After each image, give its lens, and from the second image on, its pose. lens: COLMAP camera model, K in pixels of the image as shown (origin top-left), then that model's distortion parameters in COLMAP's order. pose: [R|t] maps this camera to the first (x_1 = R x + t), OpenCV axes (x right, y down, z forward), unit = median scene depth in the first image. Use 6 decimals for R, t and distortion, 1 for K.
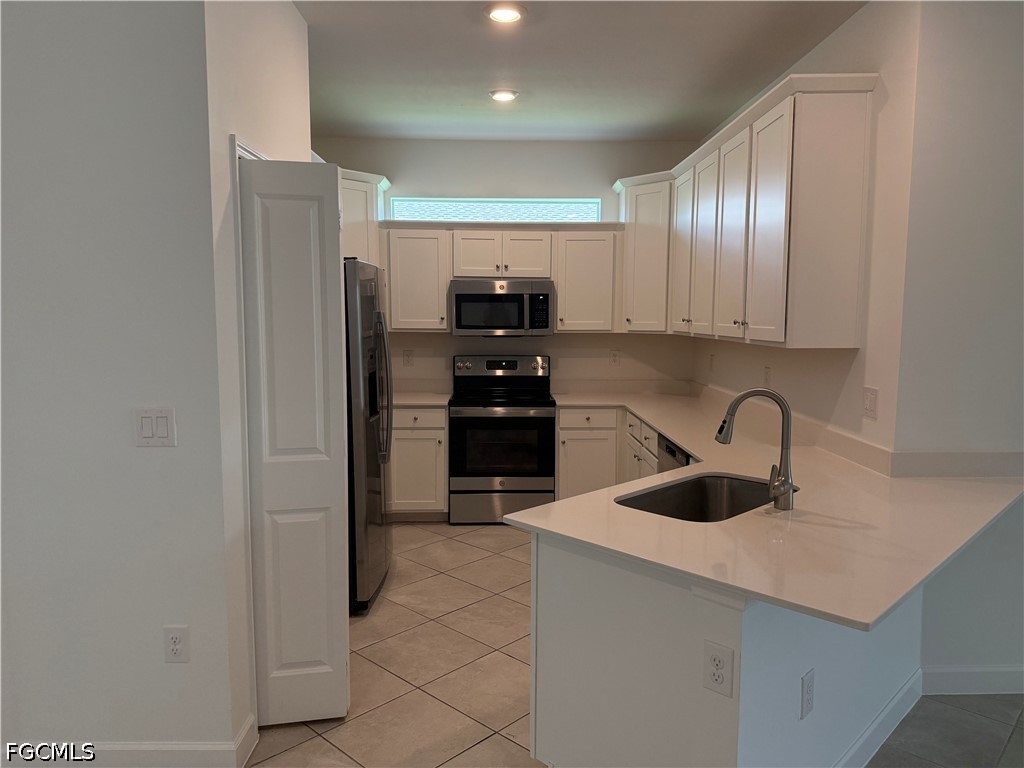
lens RADIAL K [[718.4, 0, 514.8], [0, 718.4, 388.6], [0, 0, 1]] dist [0.119287, -0.170828]
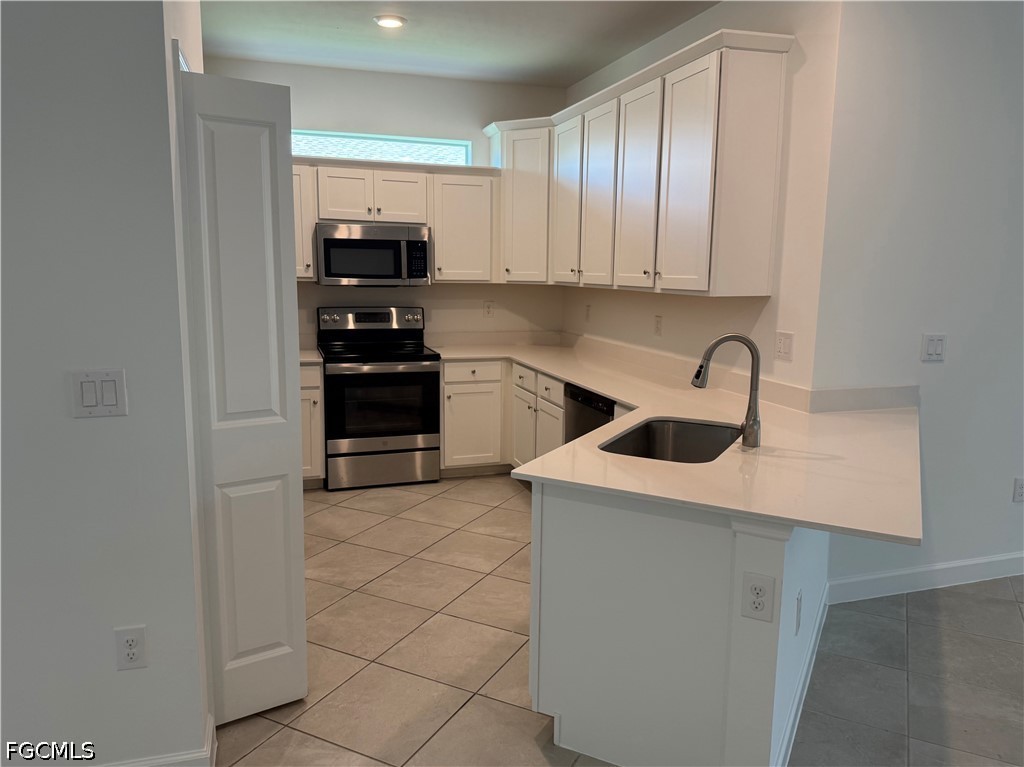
lens RADIAL K [[740.2, 0, 517.6], [0, 740.2, 383.0], [0, 0, 1]] dist [0.102765, -0.120676]
pose [[0.958781, -0.035426, 0.281928, -0.133585], [0.020257, 0.998195, 0.056539, 0.001742], [-0.283422, -0.048498, 0.957768, 0.026463]]
